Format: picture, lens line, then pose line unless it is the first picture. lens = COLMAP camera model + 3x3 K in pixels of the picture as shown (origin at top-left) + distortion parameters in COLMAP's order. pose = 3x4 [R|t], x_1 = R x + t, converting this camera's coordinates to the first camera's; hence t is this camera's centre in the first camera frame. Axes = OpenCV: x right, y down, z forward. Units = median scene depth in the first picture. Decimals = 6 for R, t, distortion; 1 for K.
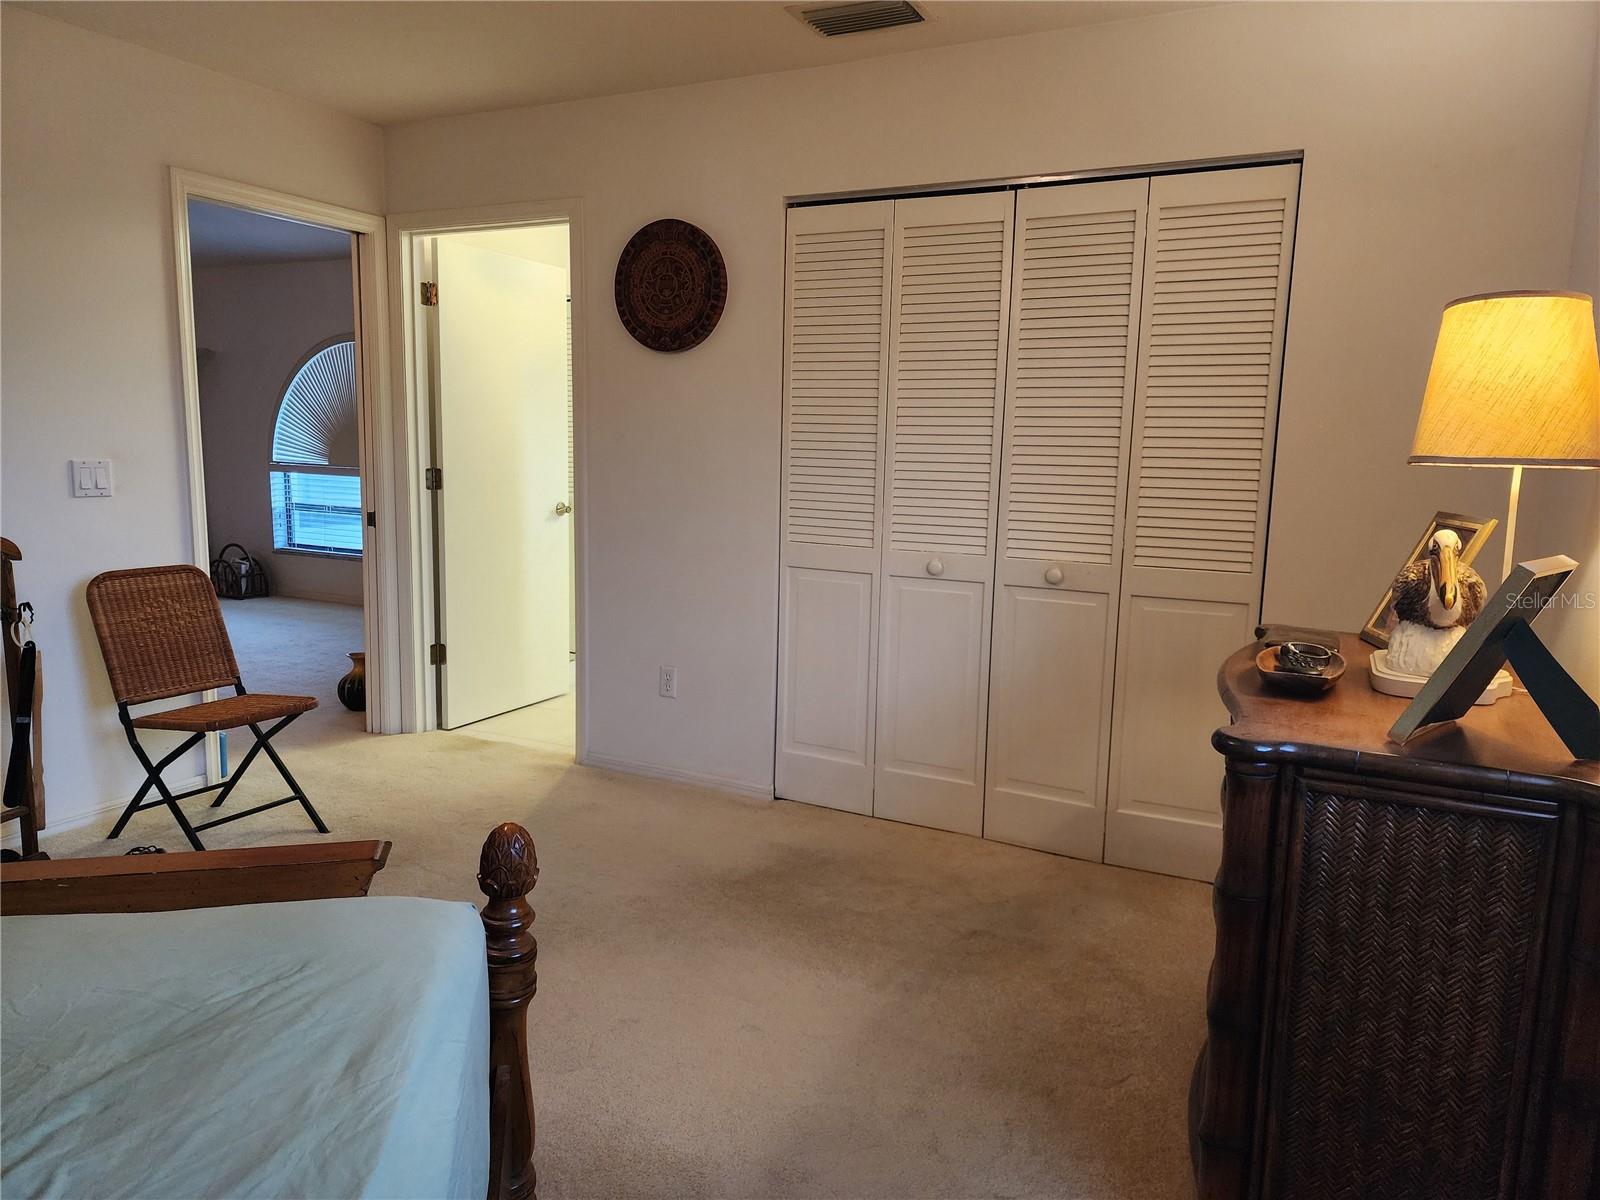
lens RADIAL K [[1084.0, 0, 804.7], [0, 1084.0, 596.0], [0, 0, 1]] dist [0.049294, -0.022229]
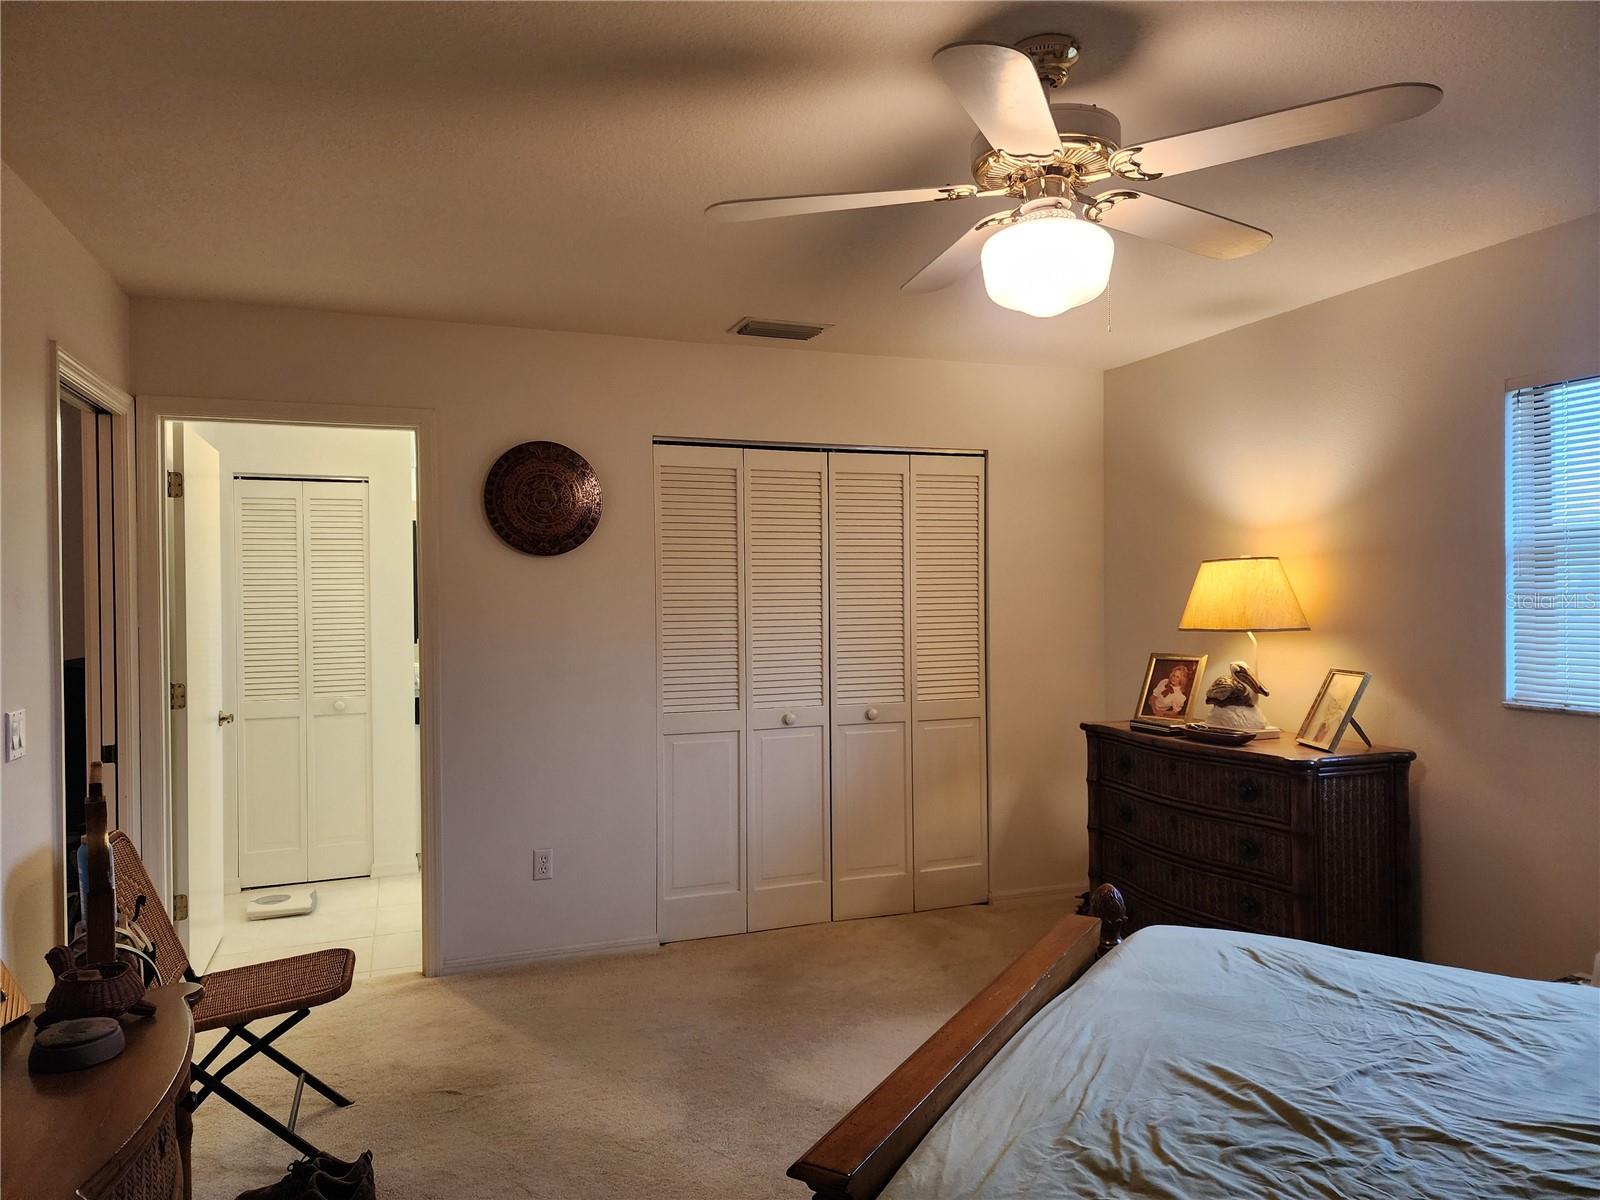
lens RADIAL K [[1084.0, 0, 791.9], [0, 1084.0, 577.2], [0, 0, 1]] dist [0.049294, -0.022229]
pose [[0.671998, -0.019220, 0.740303, -0.827488], [0.133168, 0.986504, -0.095269, -0.068618], [-0.728481, 0.162606, 0.665488, 0.090575]]
